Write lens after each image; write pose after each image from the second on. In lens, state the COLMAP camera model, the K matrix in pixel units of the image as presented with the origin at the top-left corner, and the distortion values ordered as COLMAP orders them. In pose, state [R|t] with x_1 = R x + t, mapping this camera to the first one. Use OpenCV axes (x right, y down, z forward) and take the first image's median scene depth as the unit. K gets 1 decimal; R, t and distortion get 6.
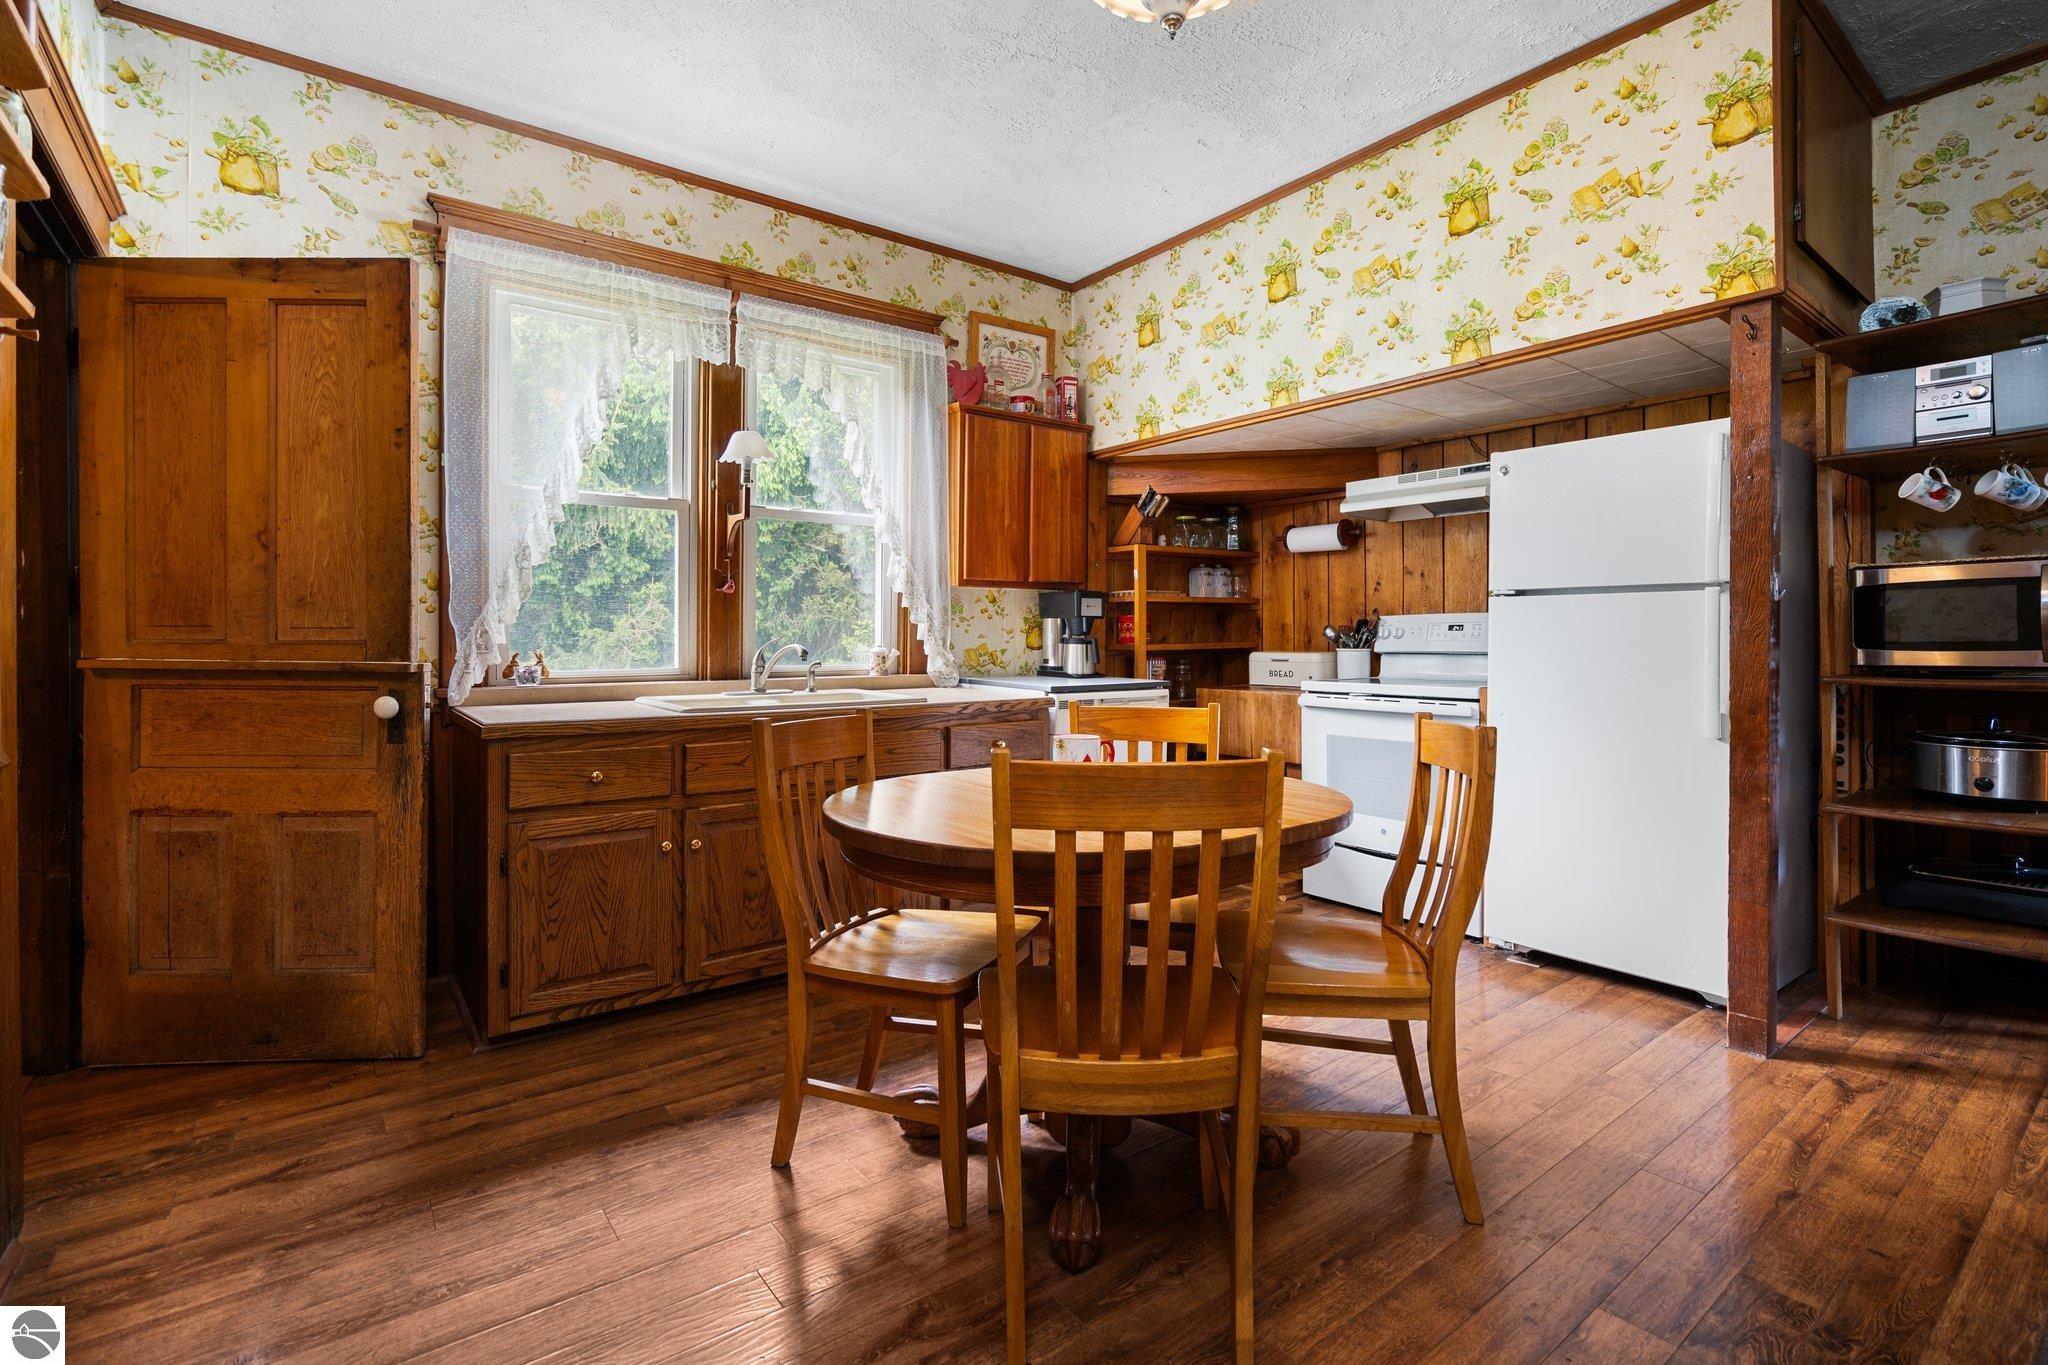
lens RADIAL K [[935.3, 0, 1021.2], [0, 935.3, 625.7], [0, 0, 1]] dist [0.000656, 0.000350]
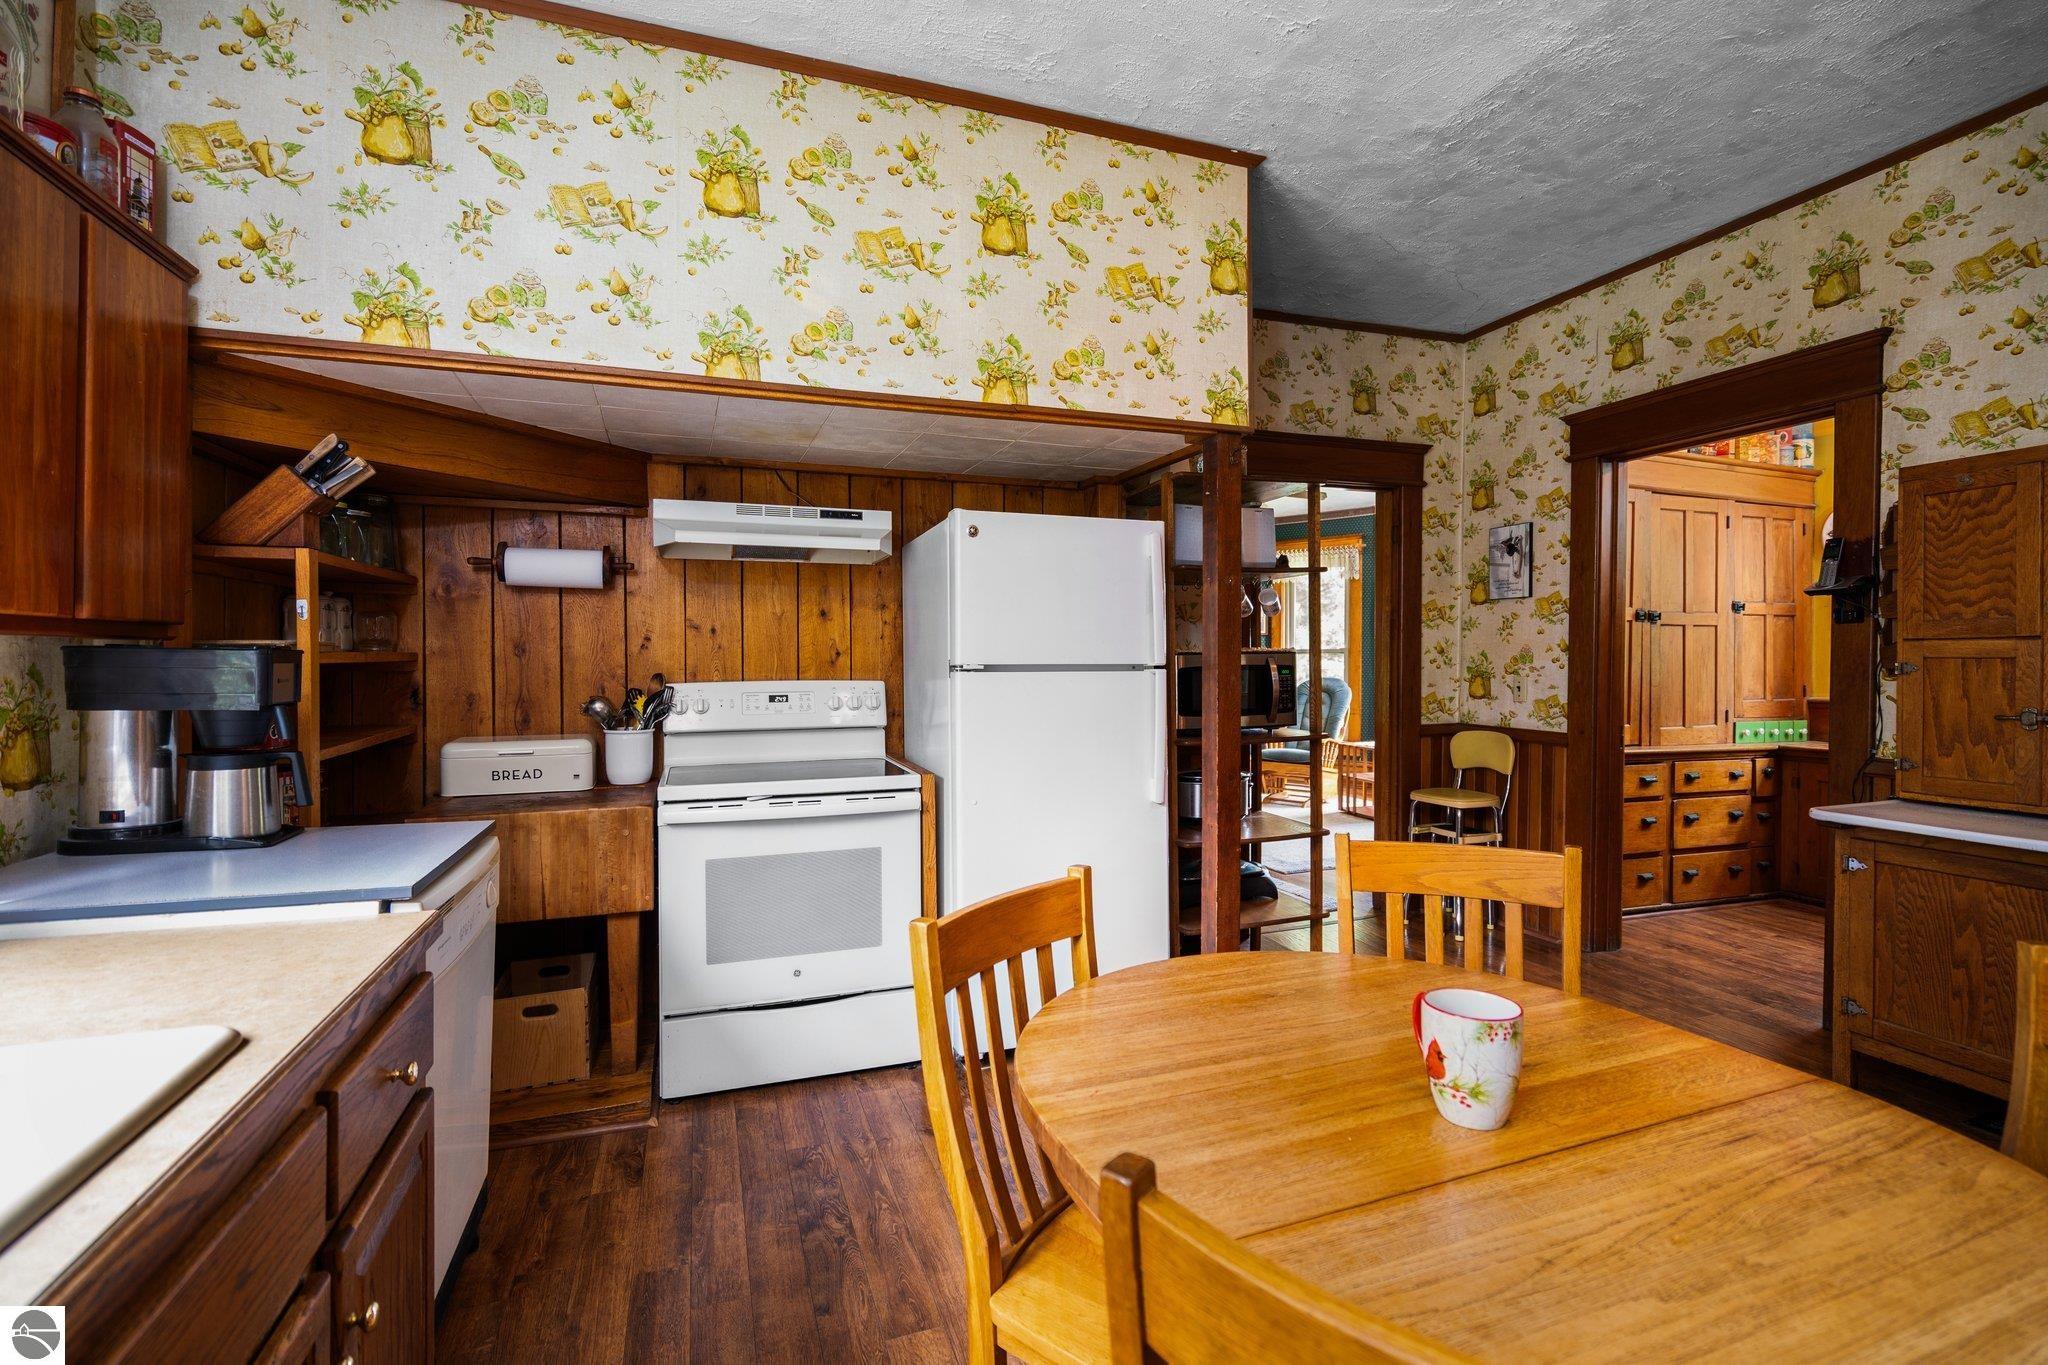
lens RADIAL K [[922.3, 0, 1030.8], [0, 922.3, 668.5], [0, 0, 1]] dist [-0.002906, 0.000216]
pose [[0.294384, -0.009480, 0.955640, -0.238223], [-0.007969, 0.999892, 0.012374, -0.034464], [-0.955654, -0.011258, 0.294277, 0.515843]]
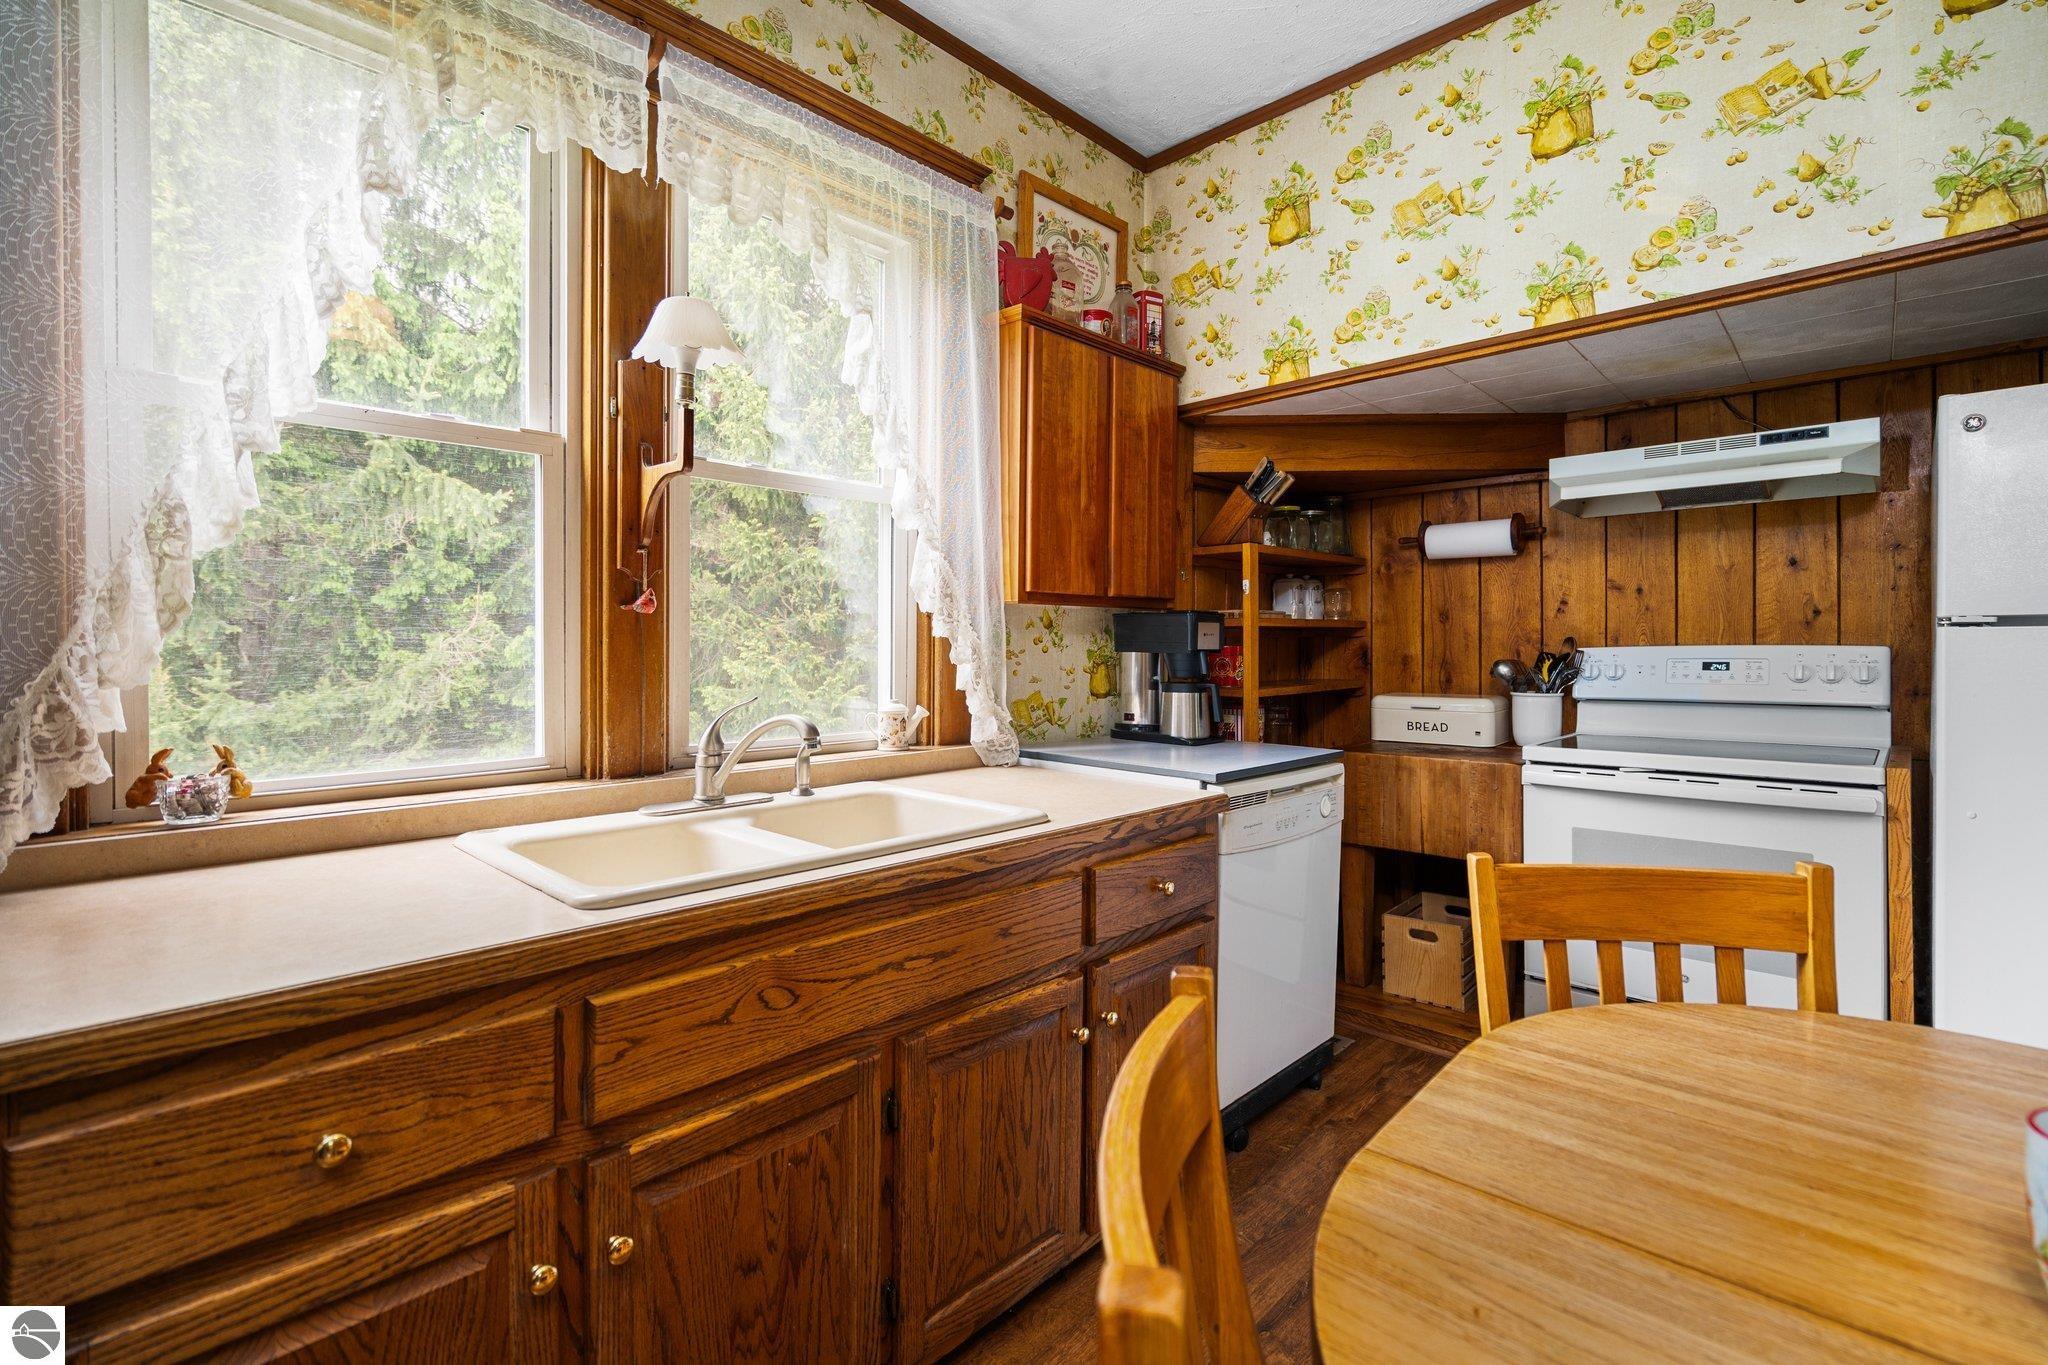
lens RADIAL K [[928.3, 0, 1026.2], [0, 928.3, 649.9], [0, 0, 1]] dist [0.000522, 0.000140]
pose [[0.987184, -0.001718, 0.159575, -0.152226], [-0.000003, 0.999942, 0.010780, -0.016709], [-0.159584, -0.010642, 0.987127, 0.370295]]
